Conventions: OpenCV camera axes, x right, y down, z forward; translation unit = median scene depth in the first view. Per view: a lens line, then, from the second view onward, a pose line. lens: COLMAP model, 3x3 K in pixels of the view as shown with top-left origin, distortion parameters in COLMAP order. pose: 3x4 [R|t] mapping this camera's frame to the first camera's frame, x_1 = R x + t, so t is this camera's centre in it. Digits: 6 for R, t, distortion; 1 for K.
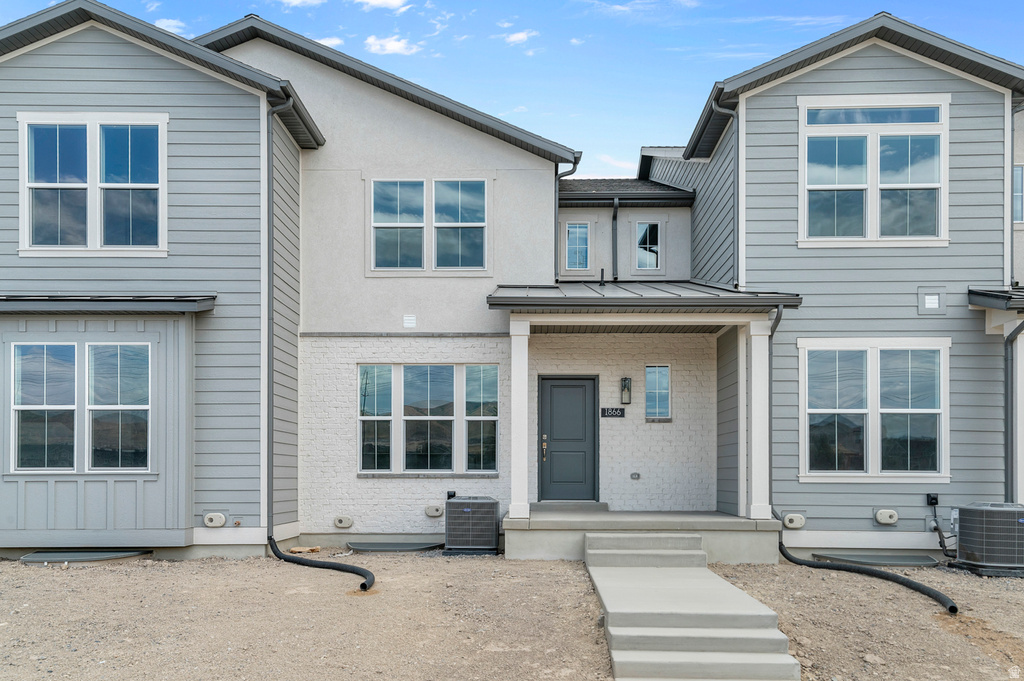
lens RADIAL K [[796.5, 0, 512.1], [0, 796.5, 358.8], [0, 0, 1]] dist [0.040717, -0.001828]
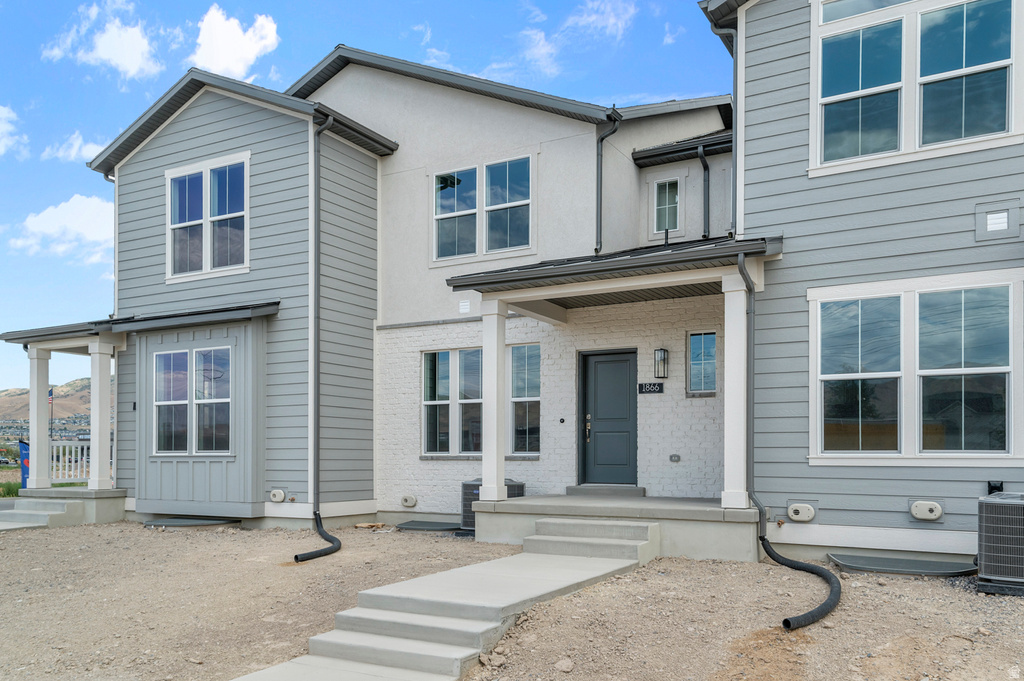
lens RADIAL K [[824.0, 0, 512.1], [0, 824.0, 340.2], [0, 0, 1]] dist [0.041206, -0.000166]
pose [[0.878091, -0.068063, -0.473629, 0.483441], [0.068838, 0.997504, -0.015725, 0.018935], [0.473517, -0.018795, 0.880584, 0.110931]]
